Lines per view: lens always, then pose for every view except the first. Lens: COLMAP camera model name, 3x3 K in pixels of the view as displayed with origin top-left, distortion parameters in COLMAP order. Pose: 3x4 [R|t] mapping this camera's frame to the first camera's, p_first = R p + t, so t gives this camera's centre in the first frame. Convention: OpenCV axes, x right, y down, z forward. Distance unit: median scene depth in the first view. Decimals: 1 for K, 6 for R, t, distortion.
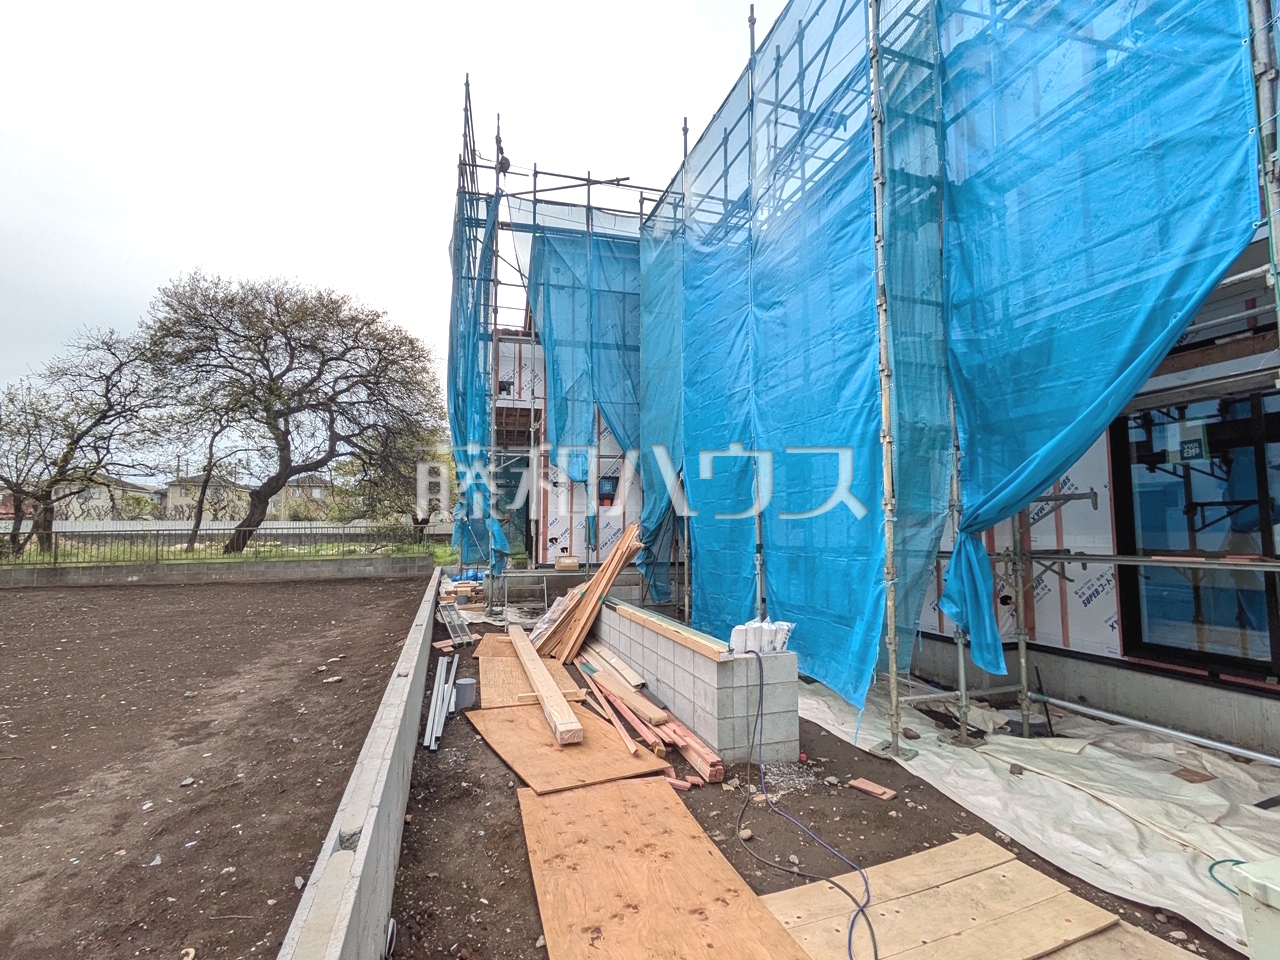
lens RADIAL K [[576.3, 0, 638.7], [0, 576.3, 493.6], [0, 0, 1]] dist [0.001187, -0.000355]
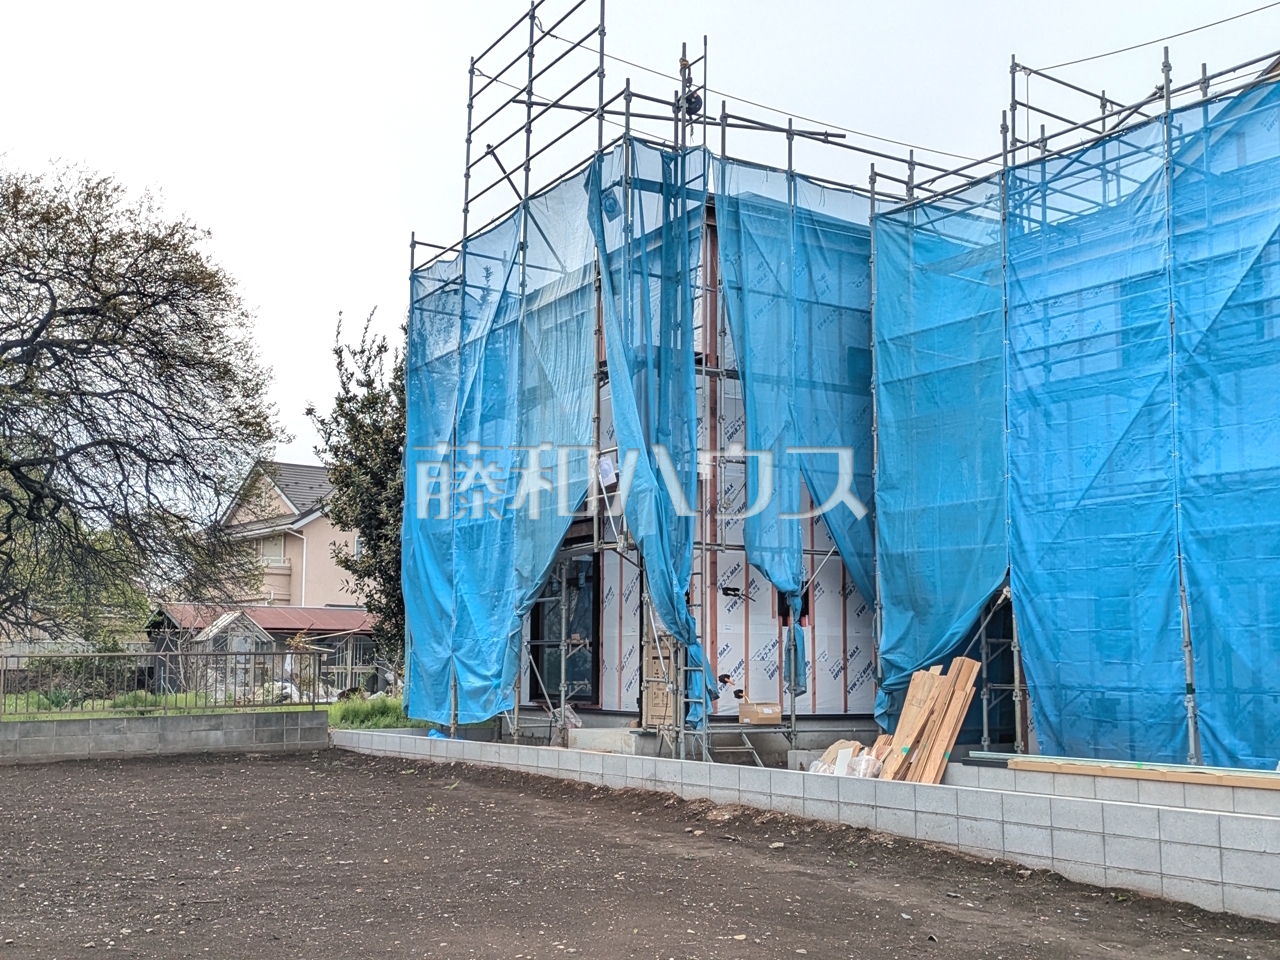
lens RADIAL K [[1377.8, 0, 627.7], [0, 1377.8, 511.9], [0, 0, 1]] dist [0.041423, 0.000000]
pose [[0.956091, 0.040950, 0.290196, -0.707719], [-0.027219, 0.998318, -0.051198, -0.023058], [-0.291805, 0.041051, 0.955597, -0.442526]]
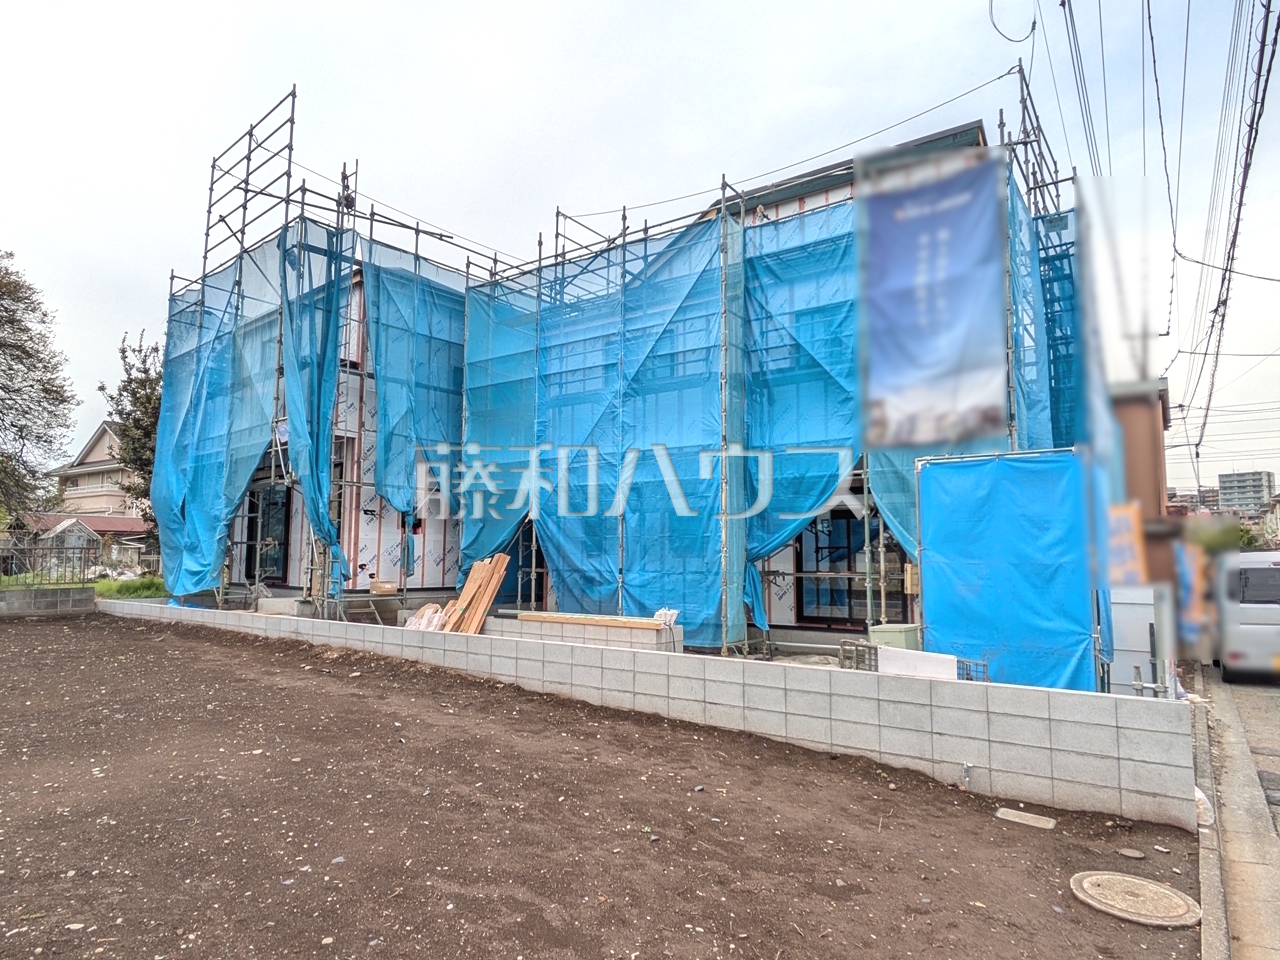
lens RADIAL K [[760.4, 0, 639.6], [0, 760.4, 493.3], [0, 0, 1]] dist [-0.004090, -0.001595]
pose [[0.810923, 0.057288, 0.582342, -0.547421], [-0.046543, 0.998358, -0.033401, -0.027016], [-0.583299, -0.000018, 0.812258, -0.389962]]
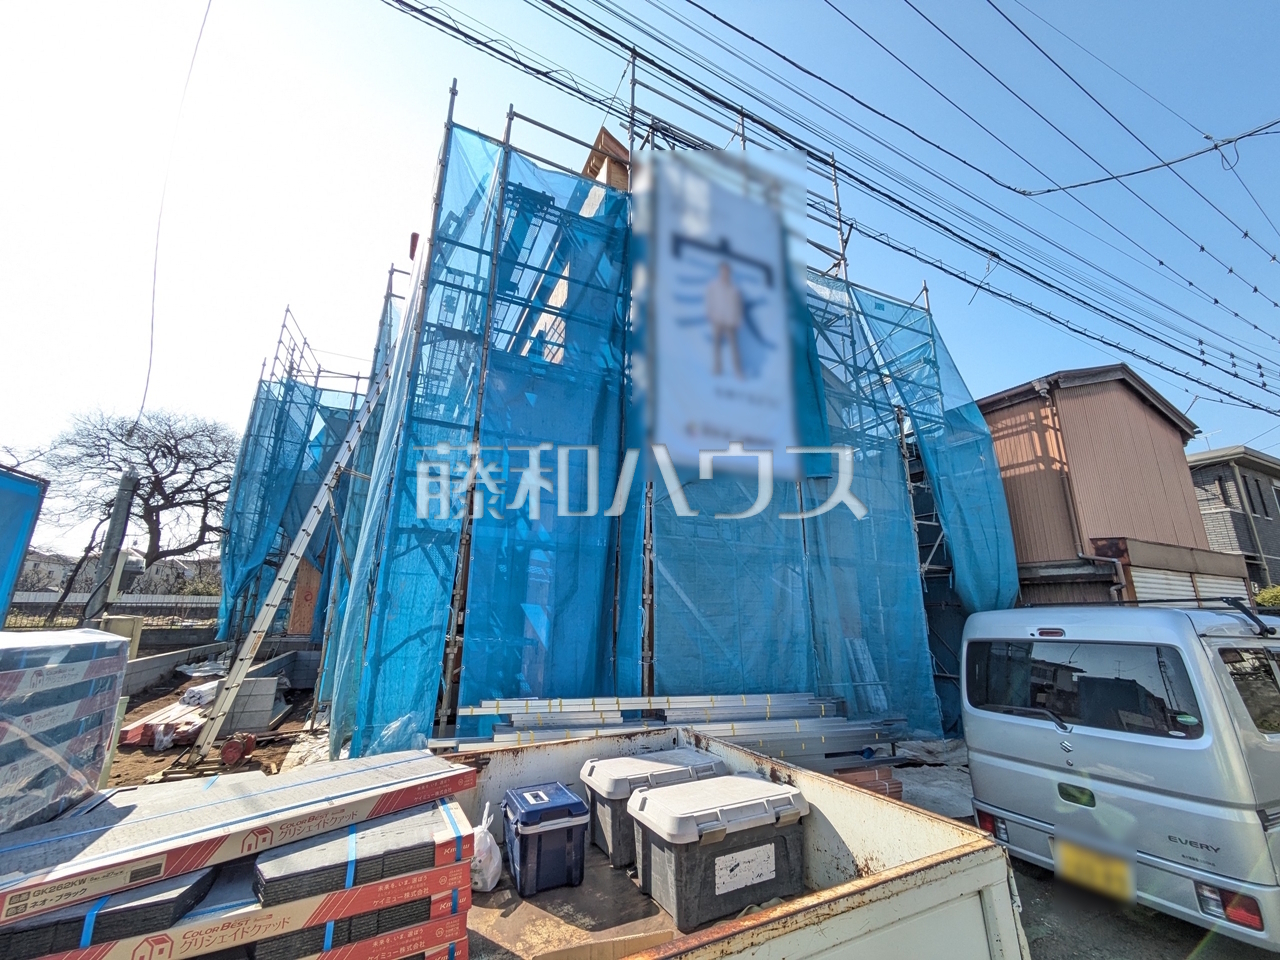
lens RADIAL K [[503.8, 0, 637.6], [0, 503.8, 486.1], [0, 0, 1]] dist [-0.005858, 0.003269]
pose [[0.991920, 0.049374, 0.116859, 0.512688], [-0.027697, 0.983217, -0.180323, -0.033734], [-0.123801, 0.175629, 0.976641, -0.360137]]
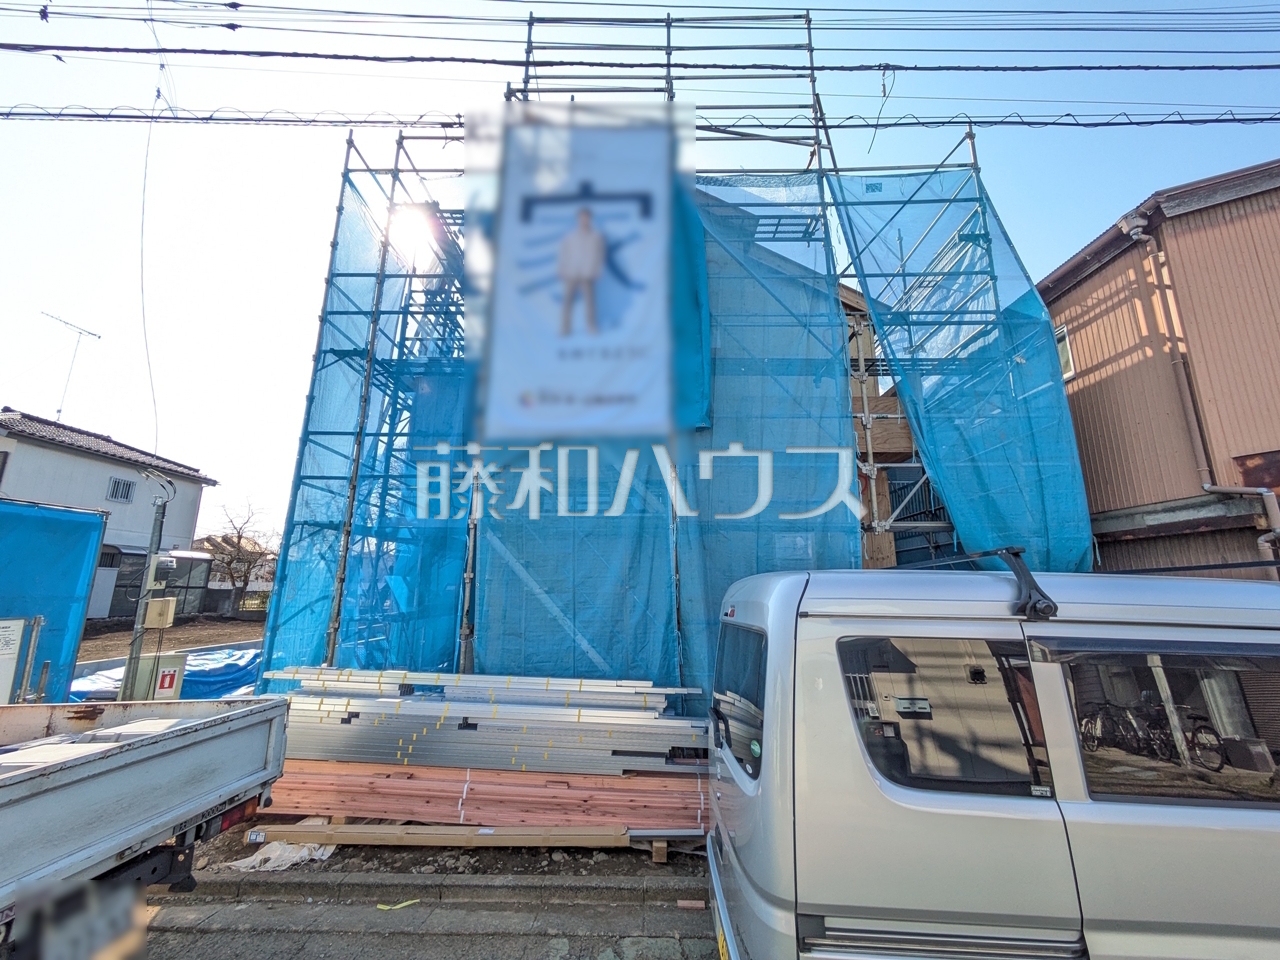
lens RADIAL K [[503.8, 0, 639.2], [0, 503.8, 485.6], [0, 0, 1]] dist [-0.005858, 0.003269]
pose [[0.946286, -0.060210, -0.317676, 0.871877], [0.015198, 0.989705, -0.142310, -0.031283], [0.322974, 0.129838, 0.937459, -0.289591]]
